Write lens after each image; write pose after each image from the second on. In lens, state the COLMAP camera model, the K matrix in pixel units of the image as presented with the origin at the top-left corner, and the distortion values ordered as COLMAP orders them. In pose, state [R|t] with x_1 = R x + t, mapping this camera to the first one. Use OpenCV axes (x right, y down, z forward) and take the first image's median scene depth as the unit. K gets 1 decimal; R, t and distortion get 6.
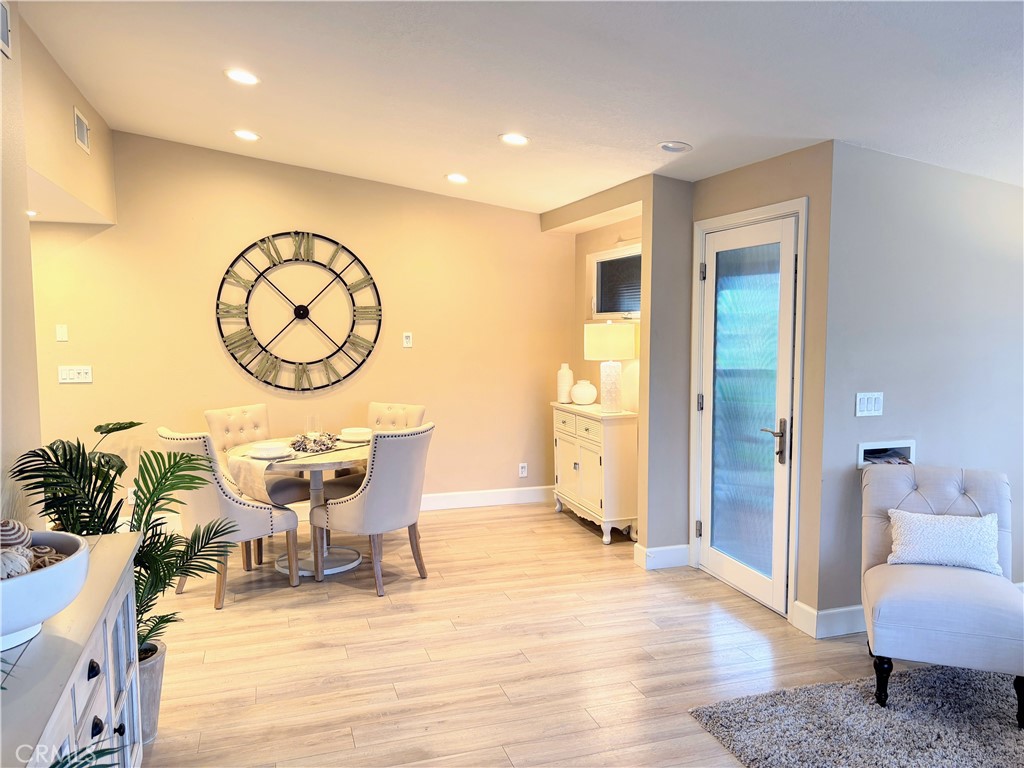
lens RADIAL K [[765.0, 0, 513.2], [0, 765.0, 391.1], [0, 0, 1]] dist [0.054379, -0.043384]
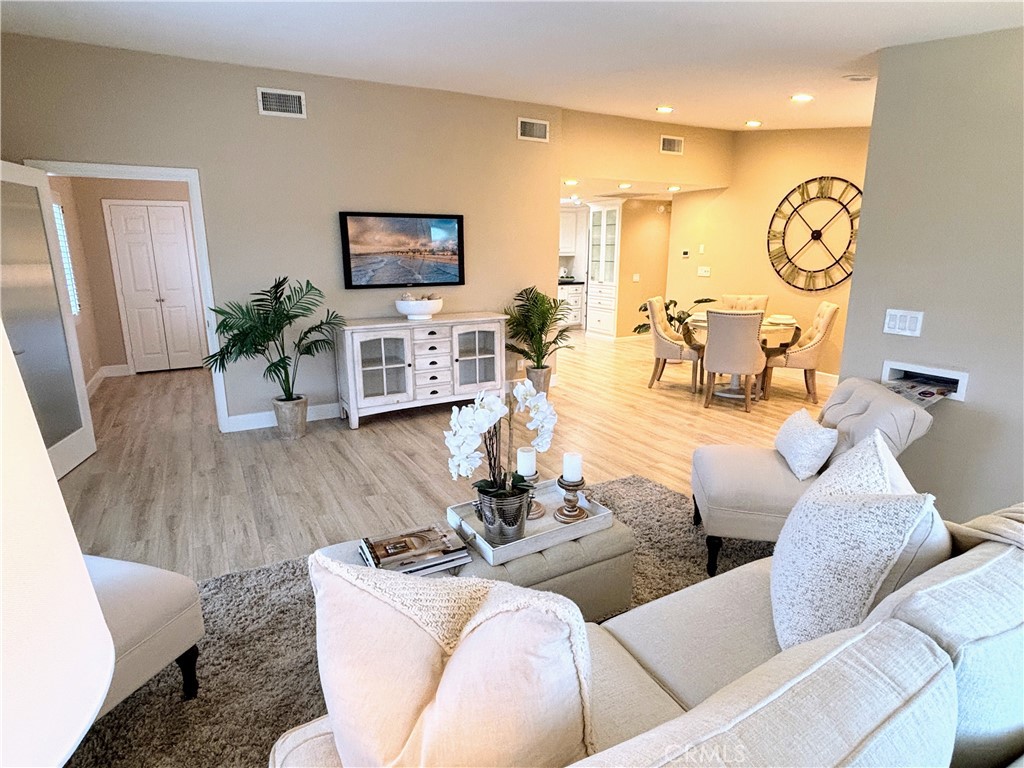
lens RADIAL K [[565.4, 0, 512.6], [0, 565.4, 386.4], [0, 0, 1]] dist [-0.004878, -0.012329]
pose [[0.194180, 0.232377, -0.953045, 0.686667], [-0.083623, 0.971922, 0.219942, -0.012617], [0.977395, 0.036988, 0.208160, 0.242978]]
